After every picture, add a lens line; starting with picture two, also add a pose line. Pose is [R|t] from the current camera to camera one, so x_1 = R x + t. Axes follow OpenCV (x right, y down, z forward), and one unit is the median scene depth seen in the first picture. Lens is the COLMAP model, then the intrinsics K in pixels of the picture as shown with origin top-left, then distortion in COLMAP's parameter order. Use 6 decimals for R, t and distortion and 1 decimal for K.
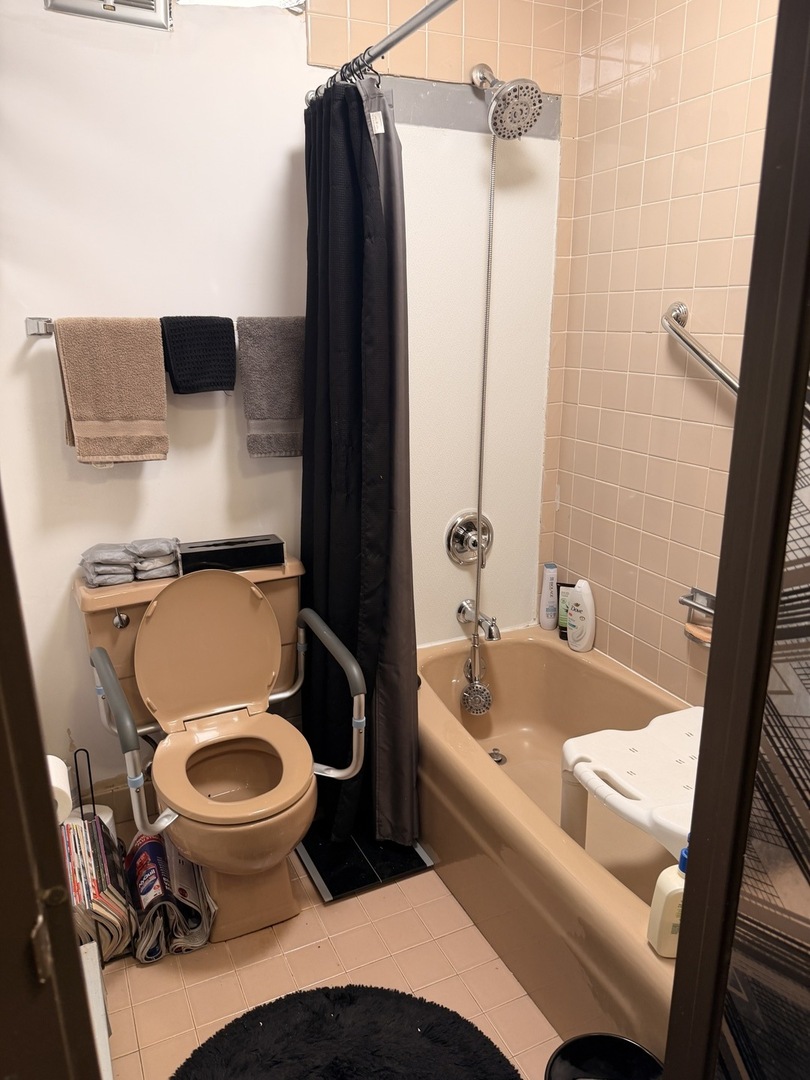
lens RADIAL K [[760.3, 0, 405.0], [0, 760.3, 536.6], [0, 0, 1]] dist [-0.013925, -0.026639]
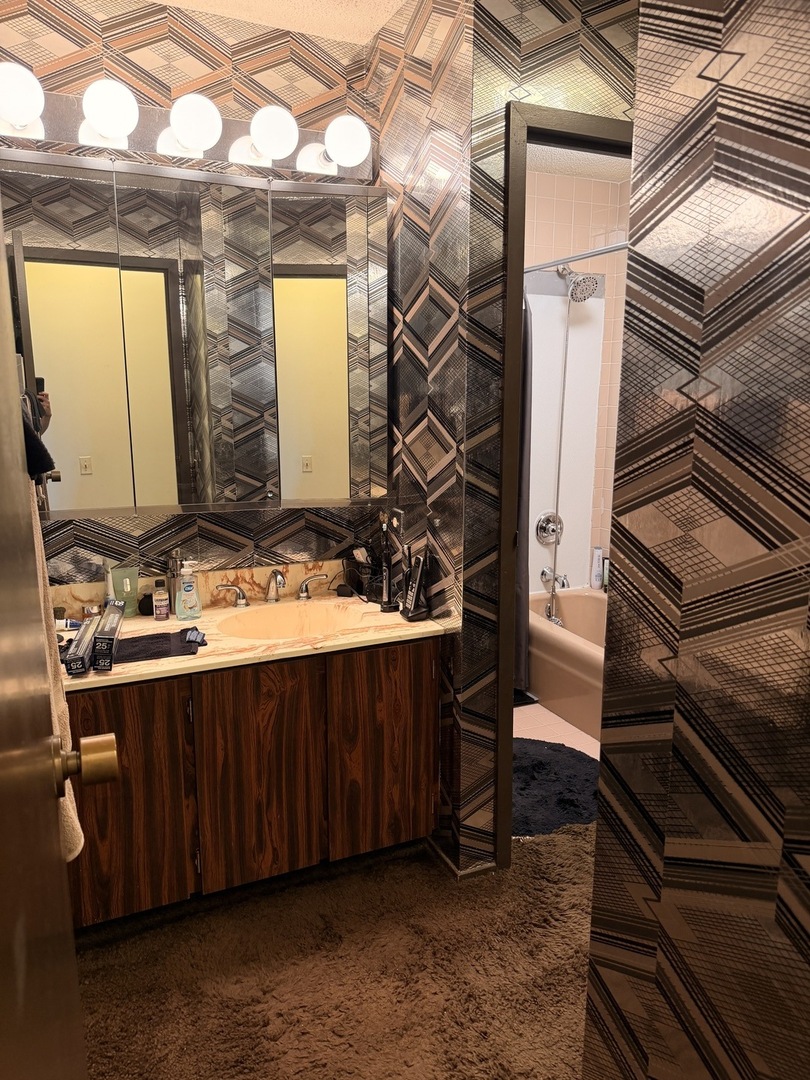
lens RADIAL K [[760.3, 0, 406.3], [0, 760.3, 545.3], [0, 0, 1]] dist [-0.013925, -0.026639]
pose [[0.999706, 0.011903, -0.021147, -0.191788], [-0.013655, 0.996312, -0.084712, 0.184711], [0.020061, 0.084976, 0.996181, -0.649497]]
